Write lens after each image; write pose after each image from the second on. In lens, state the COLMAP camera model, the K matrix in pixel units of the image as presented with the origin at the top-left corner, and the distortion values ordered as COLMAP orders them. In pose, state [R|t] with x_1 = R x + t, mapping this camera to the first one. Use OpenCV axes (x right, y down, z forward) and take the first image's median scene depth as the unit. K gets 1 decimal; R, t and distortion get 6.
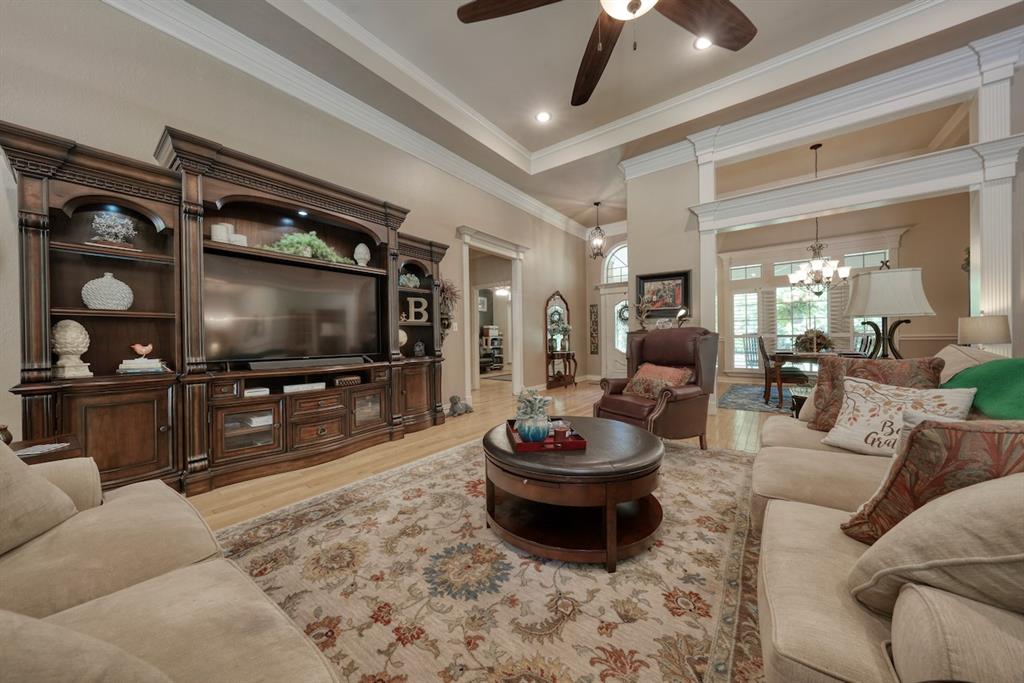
lens RADIAL K [[344.9, 0, 498.4], [0, 344.9, 335.3], [0, 0, 1]] dist [-0.005240, 0.000959]
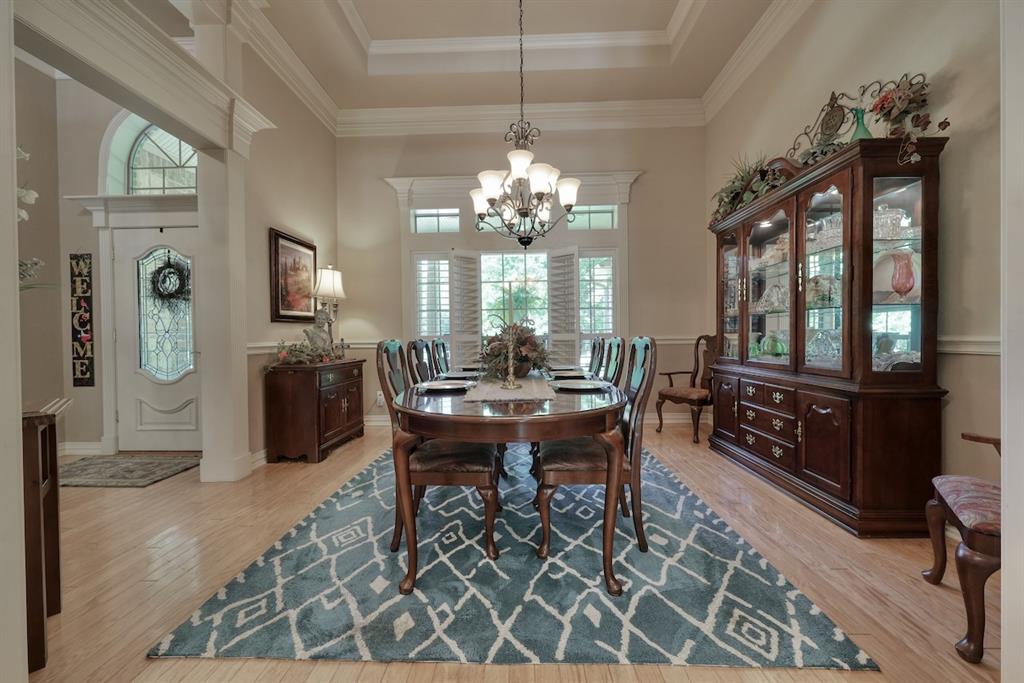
lens RADIAL K [[352.9, 0, 513.5], [0, 352.9, 340.3], [0, 0, 1]] dist [-0.003941, 0.000337]
pose [[0.804842, -0.005472, 0.593464, 0.489530], [-0.002495, 0.999917, 0.012603, -0.001028], [-0.593484, -0.011624, 0.804762, 0.484930]]
